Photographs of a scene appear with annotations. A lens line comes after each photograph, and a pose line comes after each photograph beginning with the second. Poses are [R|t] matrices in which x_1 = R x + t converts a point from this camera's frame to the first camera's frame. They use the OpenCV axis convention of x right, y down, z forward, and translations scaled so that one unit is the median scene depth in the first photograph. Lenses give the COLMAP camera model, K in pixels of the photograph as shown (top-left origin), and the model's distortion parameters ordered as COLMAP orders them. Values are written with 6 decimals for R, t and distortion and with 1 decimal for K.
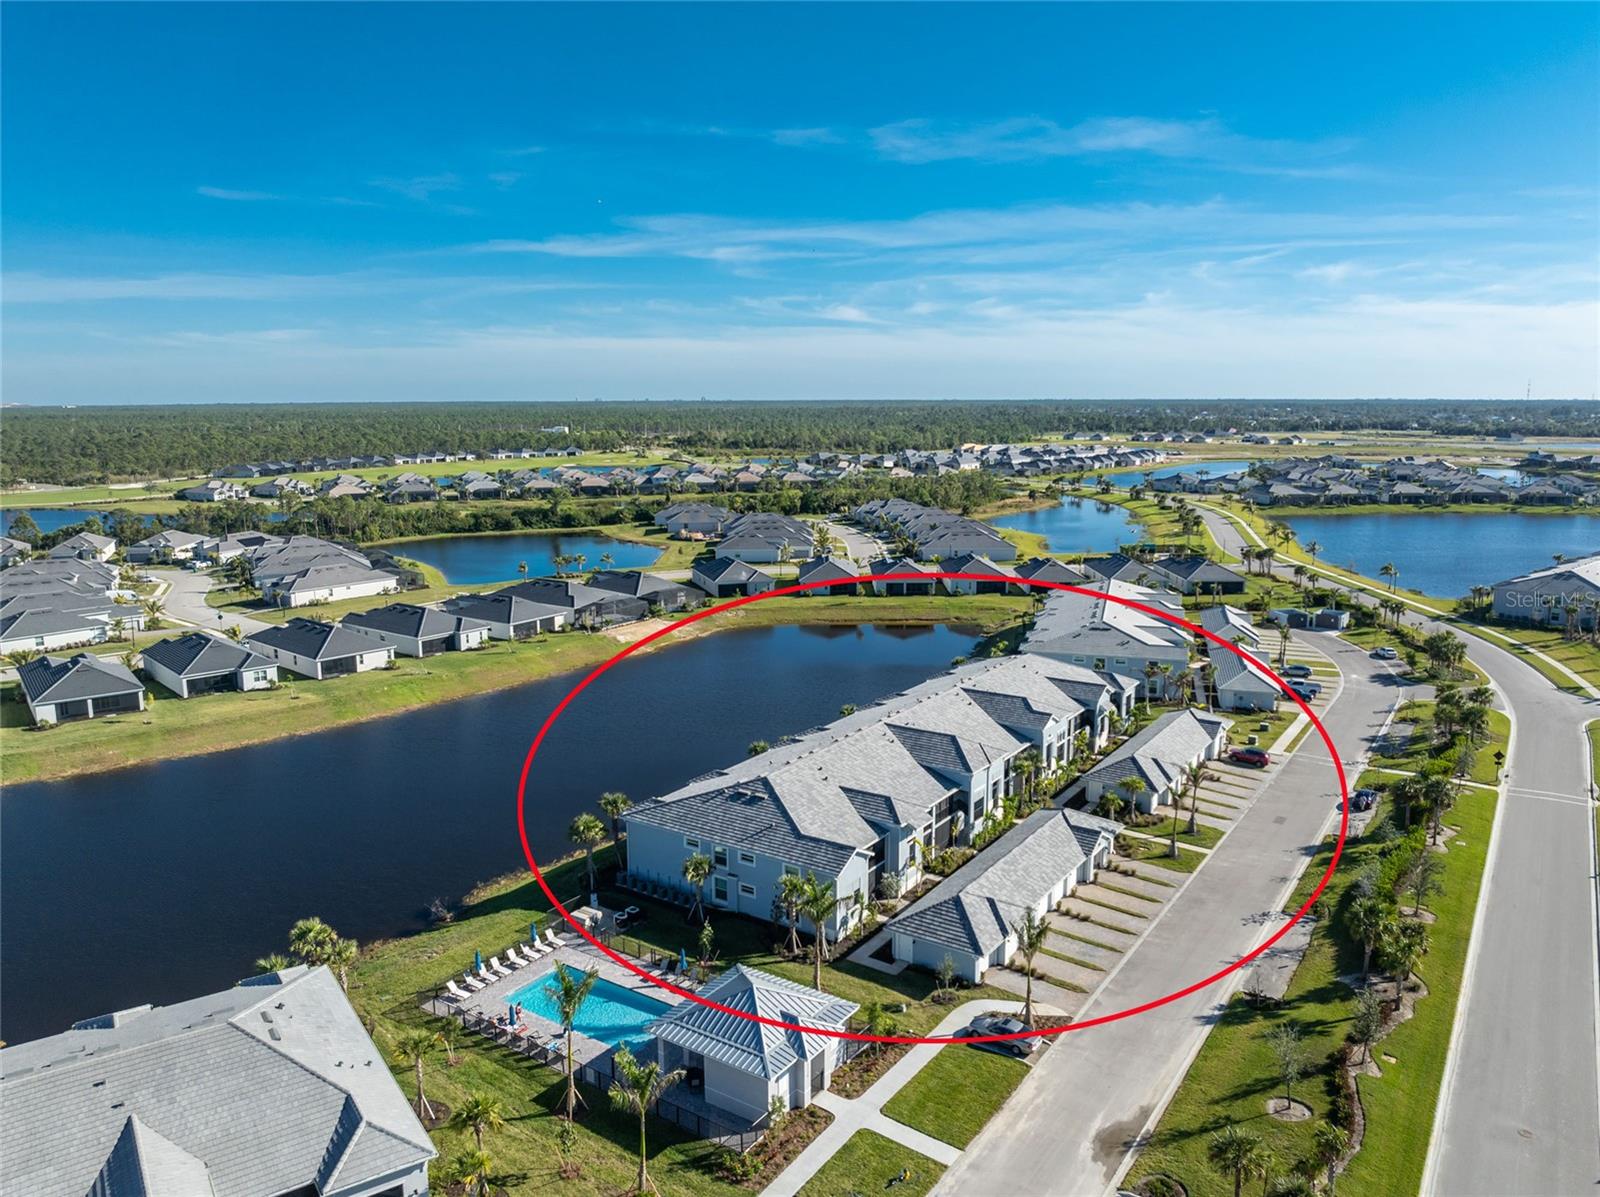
lens RADIAL K [[1135.7, 0, 802.2], [0, 1135.7, 599.0], [0, 0, 1]] dist [-0.030398, -0.012432]
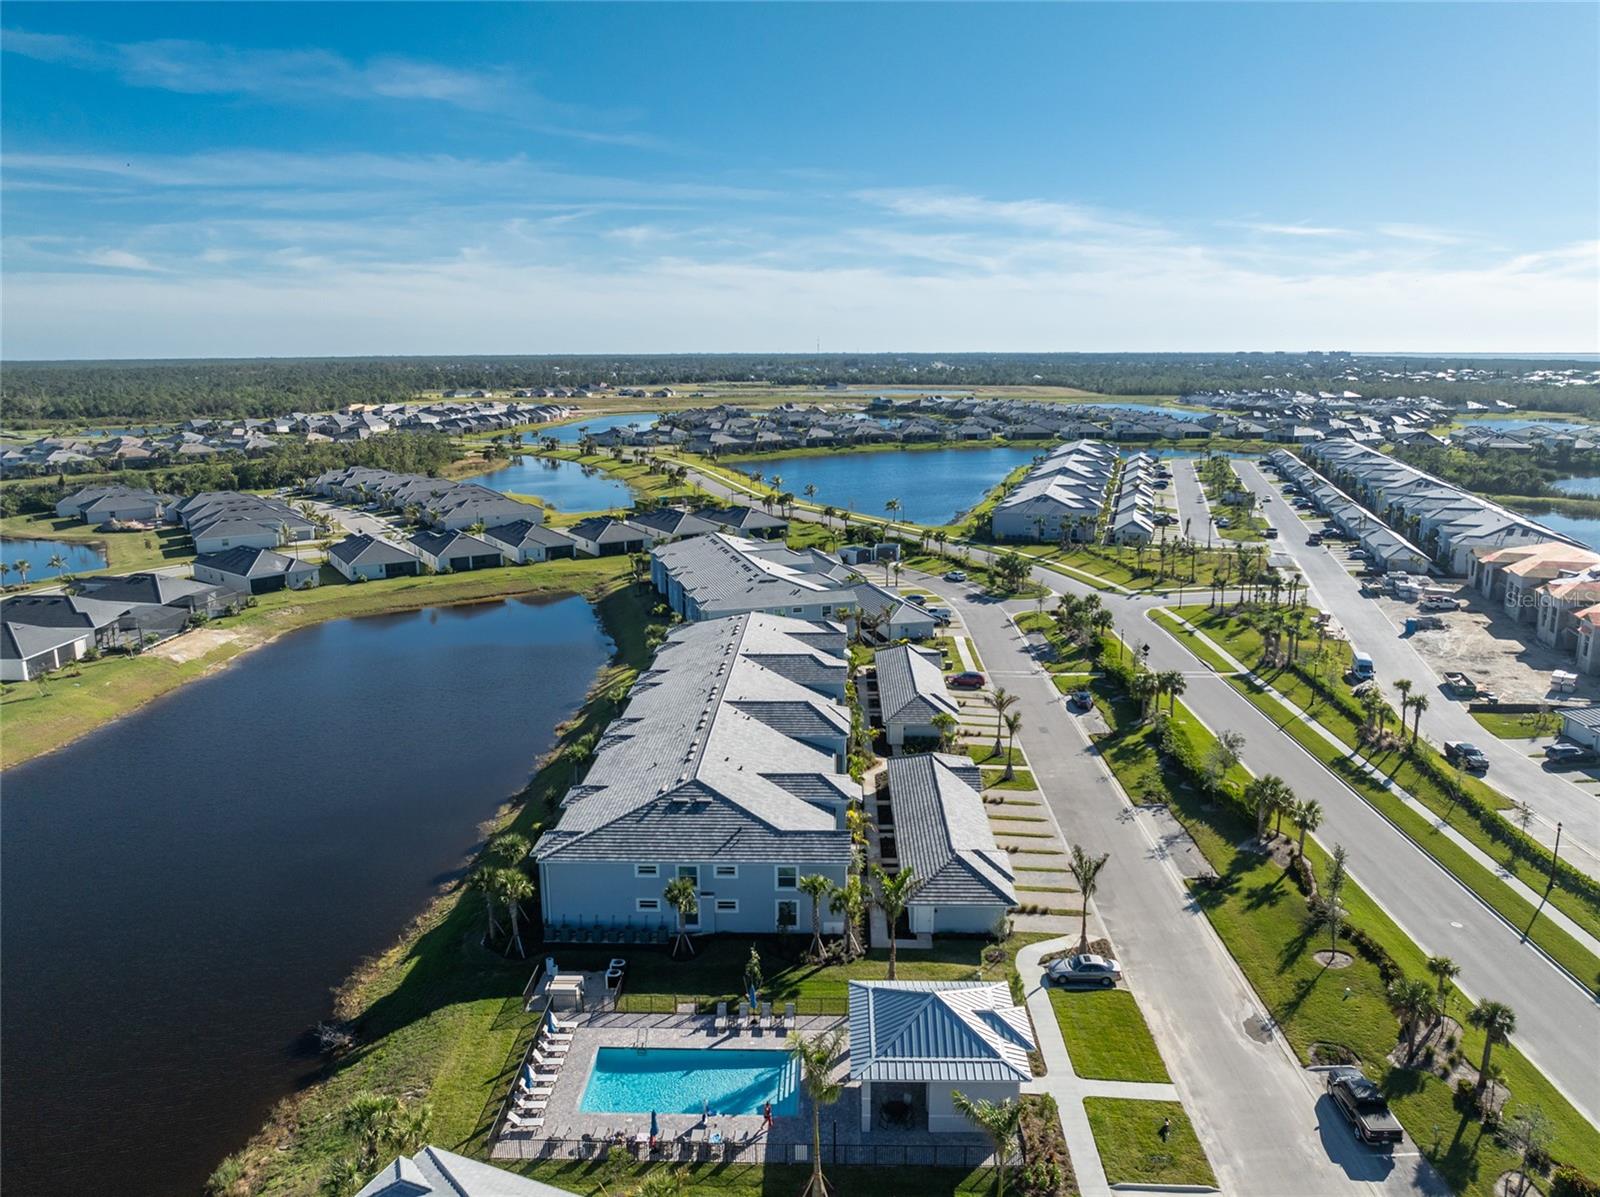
lens RADIAL K [[1135.7, 0, 799.6], [0, 1135.7, 598.8], [0, 0, 1]] dist [-0.030398, -0.012432]
pose [[0.842948, -0.112957, 0.526003, -0.304648], [0.093354, 0.993589, 0.063763, -0.024426], [-0.529834, -0.004644, 0.848089, 0.145608]]
